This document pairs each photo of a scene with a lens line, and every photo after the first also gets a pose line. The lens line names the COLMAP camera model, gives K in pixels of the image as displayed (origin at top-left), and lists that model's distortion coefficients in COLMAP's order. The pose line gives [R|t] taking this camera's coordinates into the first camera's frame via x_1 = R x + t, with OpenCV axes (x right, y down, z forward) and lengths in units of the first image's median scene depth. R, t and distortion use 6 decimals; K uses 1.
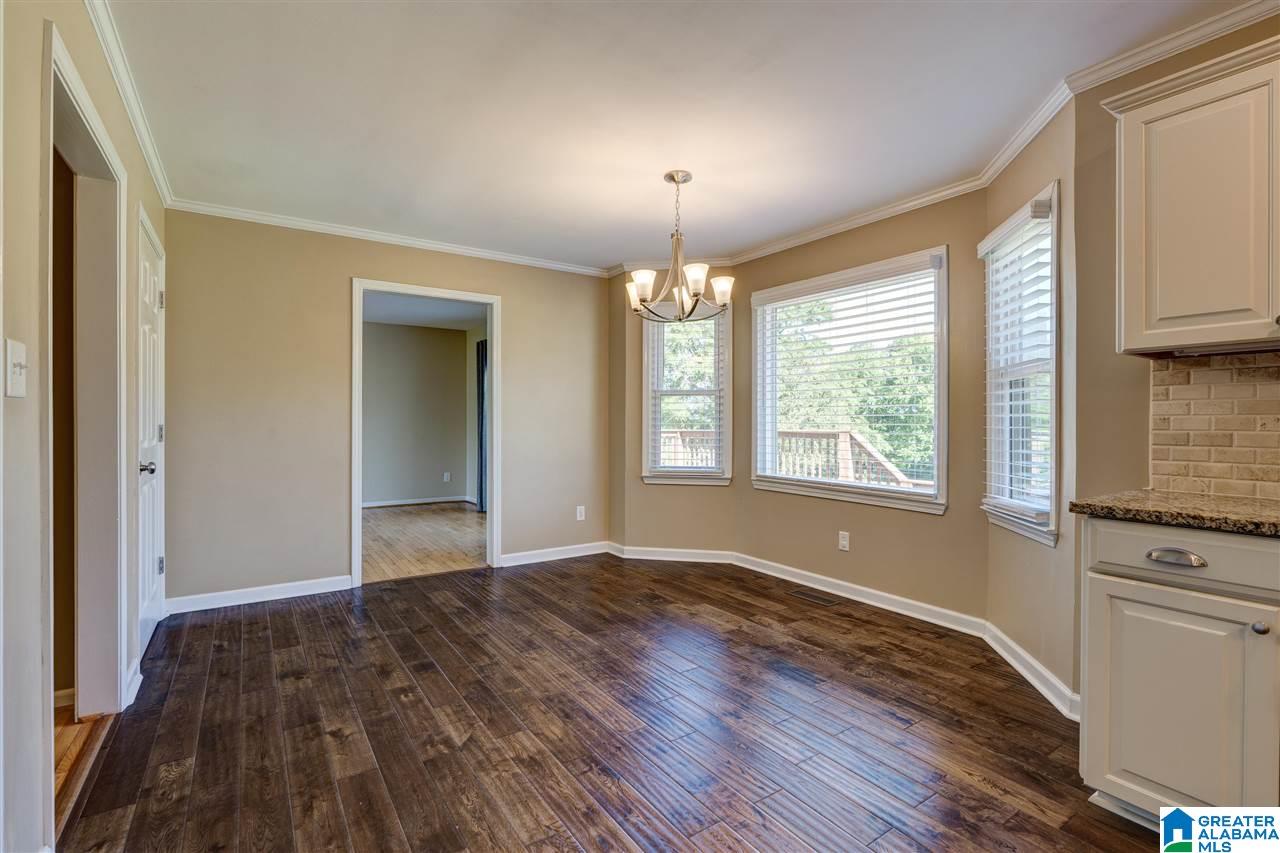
lens RADIAL K [[584.2, 0, 634.6], [0, 584.2, 425.1], [0, 0, 1]] dist [-0.005389, 0.002123]
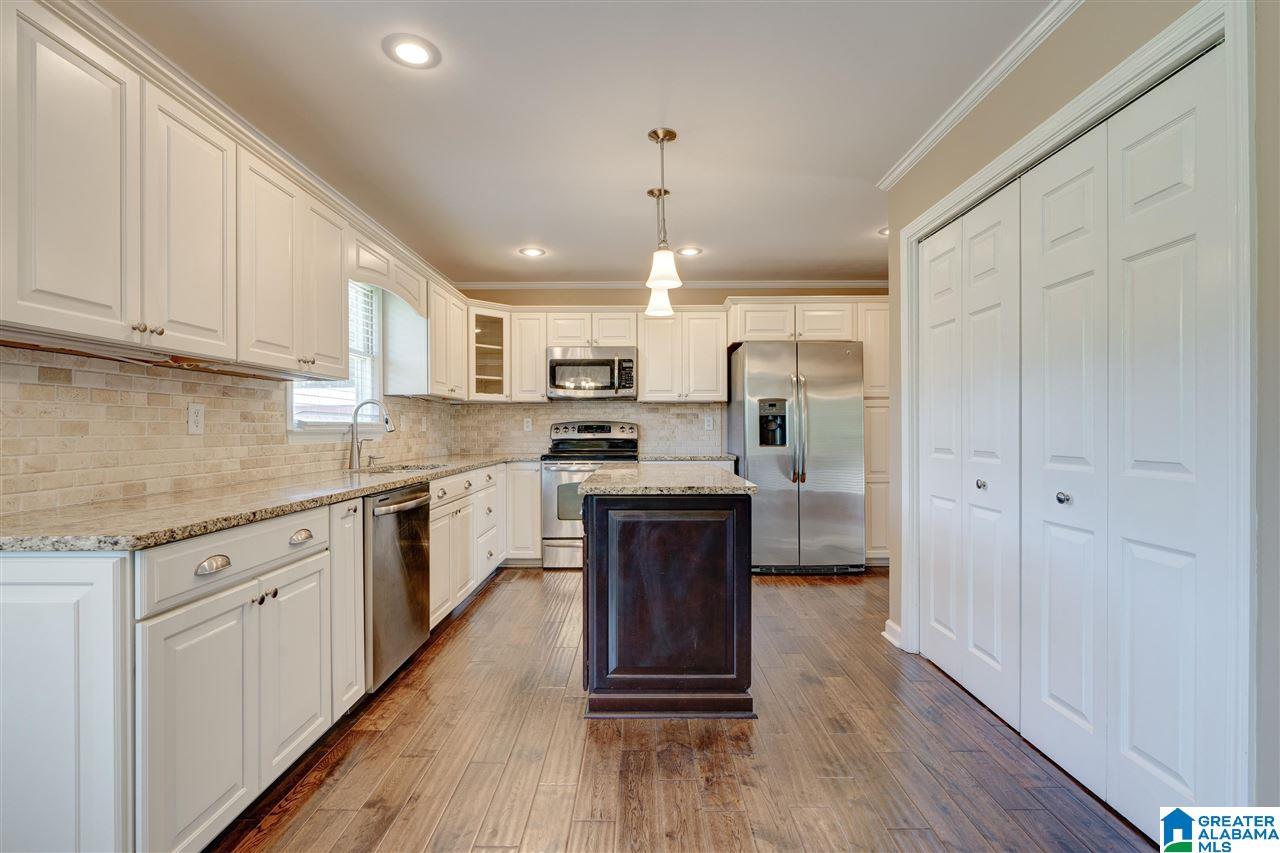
lens RADIAL K [[584.2, 0, 638.9], [0, 584.2, 424.7], [0, 0, 1]] dist [-0.005389, 0.002123]
pose [[-0.826271, 0.000664, 0.563272, -0.068863], [0.001151, 0.999999, 0.000510, -0.002300], [-0.563272, 0.001069, -0.826271, 0.468155]]
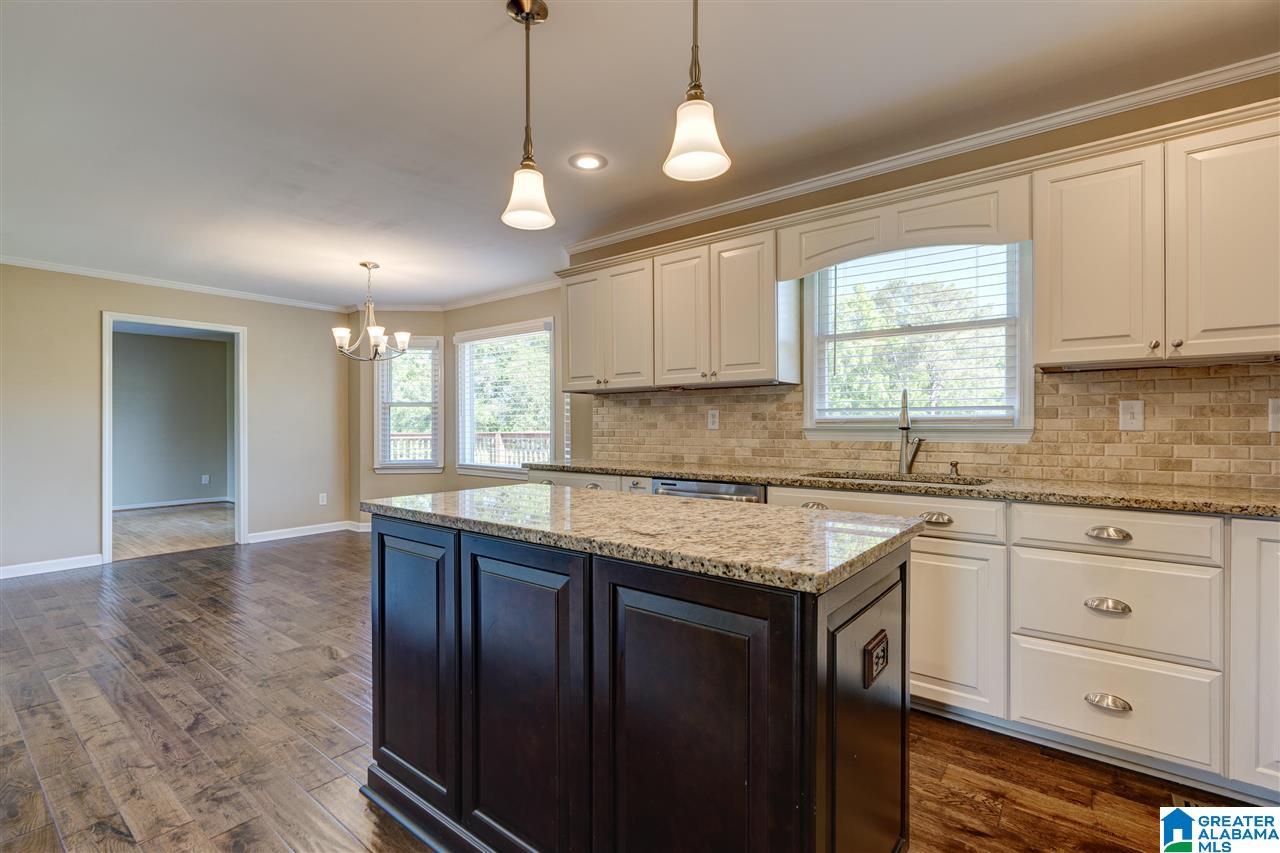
lens RADIAL K [[584.2, 0, 638.1], [0, 584.2, 424.2], [0, 0, 1]] dist [-0.005389, 0.002123]
pose [[0.952516, -0.006401, 0.304422, 0.192391], [0.008761, 0.999941, -0.006385, 0.002994], [-0.304363, 0.008748, 0.952516, -0.454278]]
